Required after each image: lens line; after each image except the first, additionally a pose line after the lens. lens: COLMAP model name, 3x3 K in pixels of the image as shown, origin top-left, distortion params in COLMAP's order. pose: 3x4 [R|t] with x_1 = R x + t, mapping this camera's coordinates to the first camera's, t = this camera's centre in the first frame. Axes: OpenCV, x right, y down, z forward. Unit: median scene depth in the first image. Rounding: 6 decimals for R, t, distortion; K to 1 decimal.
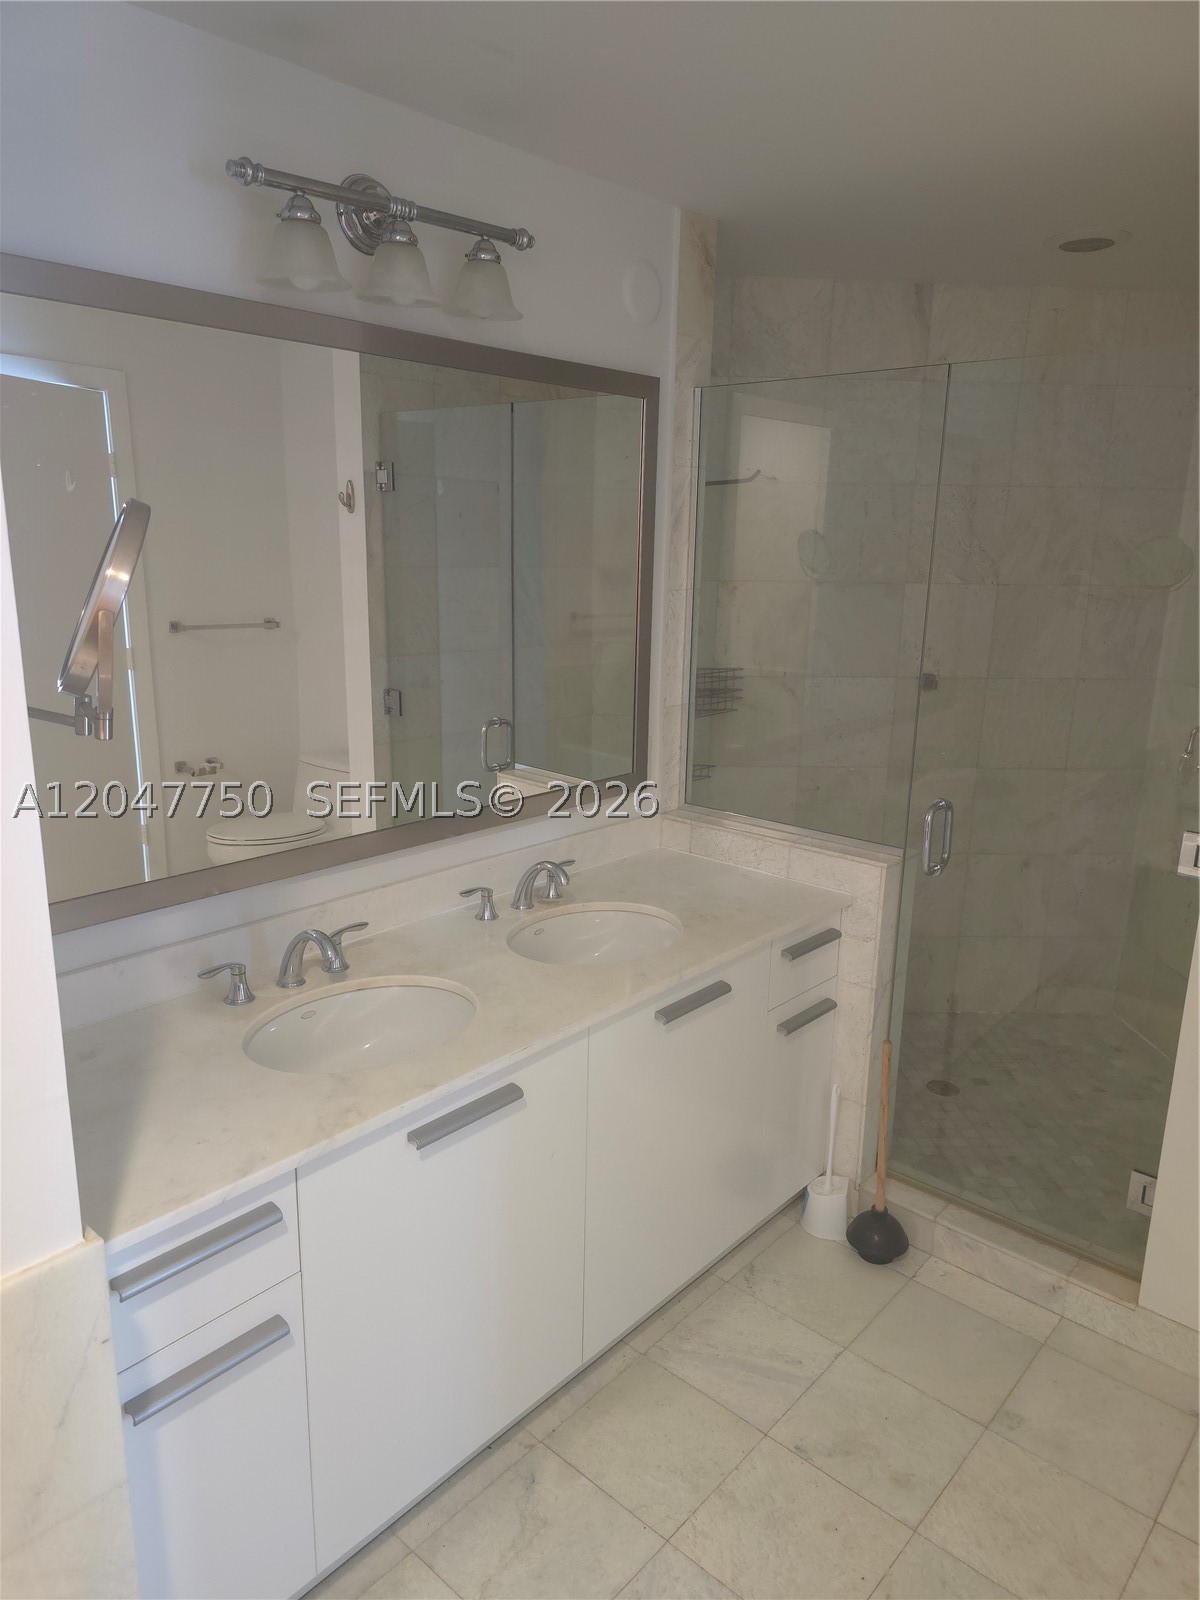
lens RADIAL K [[1077.2, 0, 609.6], [0, 1077.2, 787.8], [0, 0, 1]] dist [0.051847, -0.047028]
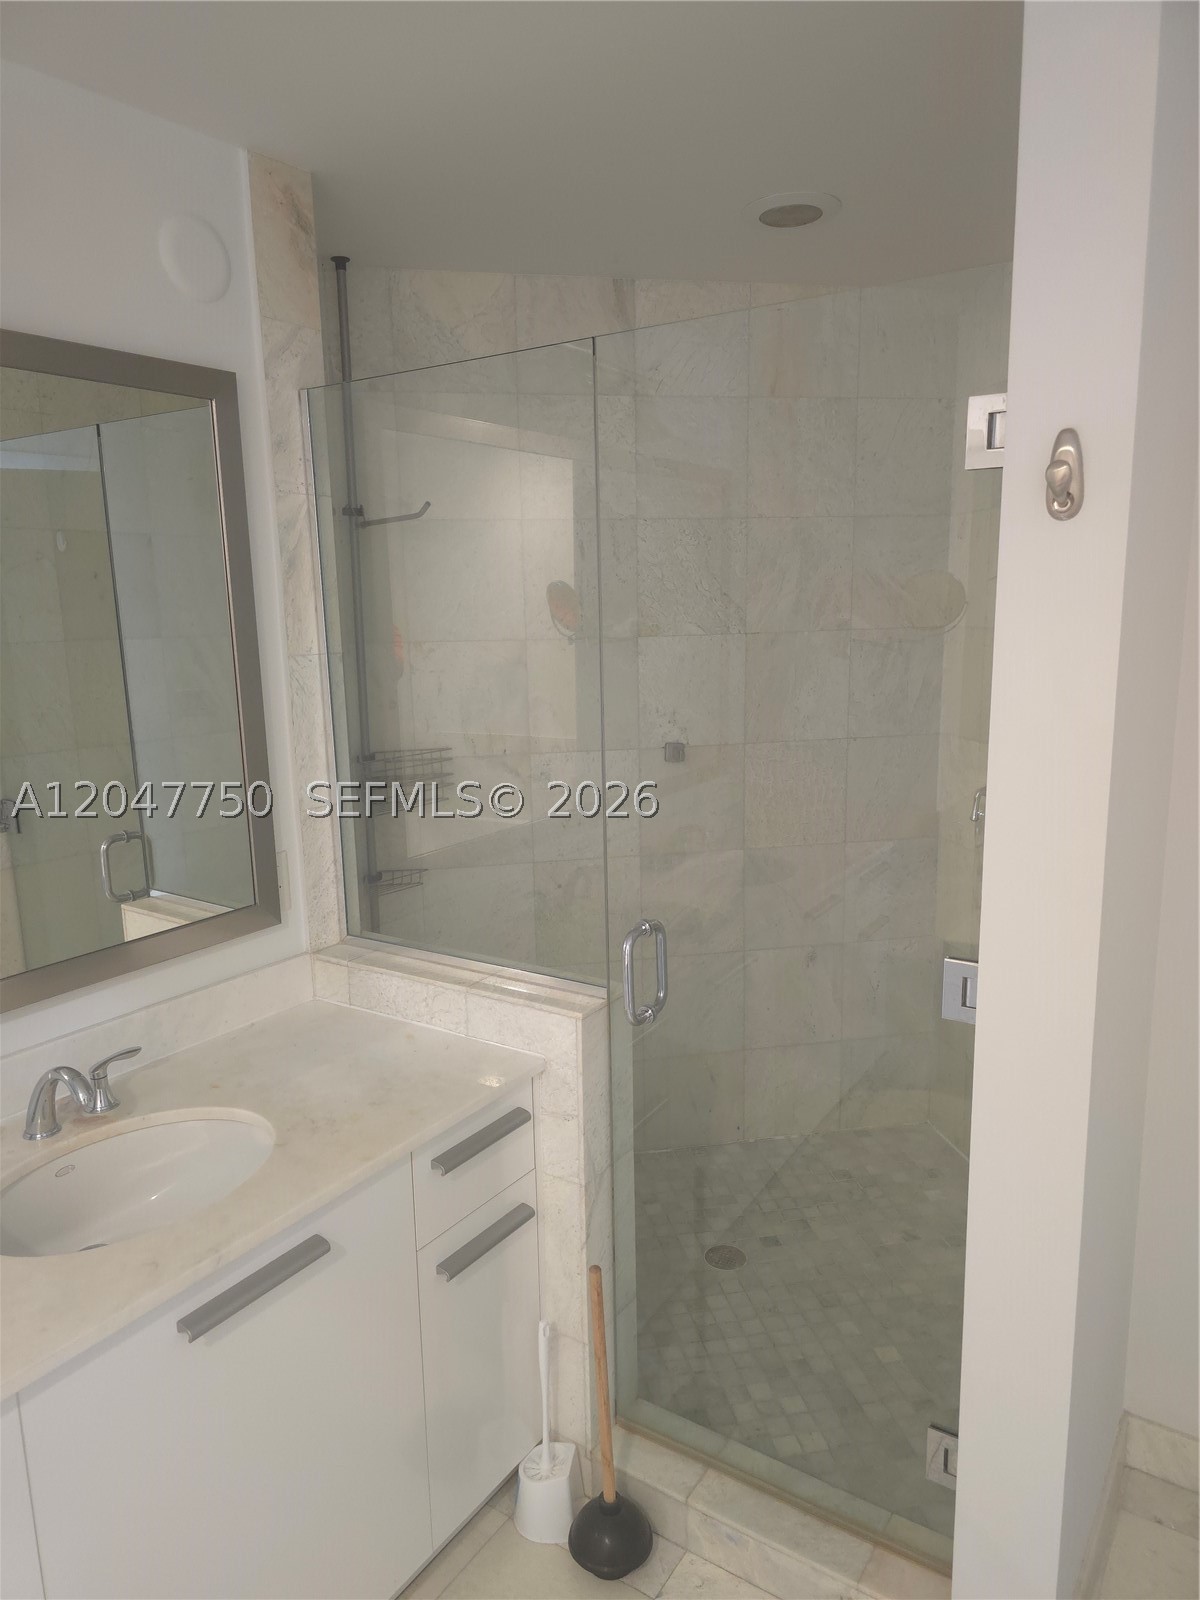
lens RADIAL K [[1077.2, 0, 603.9], [0, 1077.2, 789.1], [0, 0, 1]] dist [0.051847, -0.047028]
pose [[0.989658, -0.063579, 0.128590, 0.169615], [0.070888, 0.996071, -0.053081, -0.037433], [-0.124710, 0.061647, 0.990276, 0.241226]]
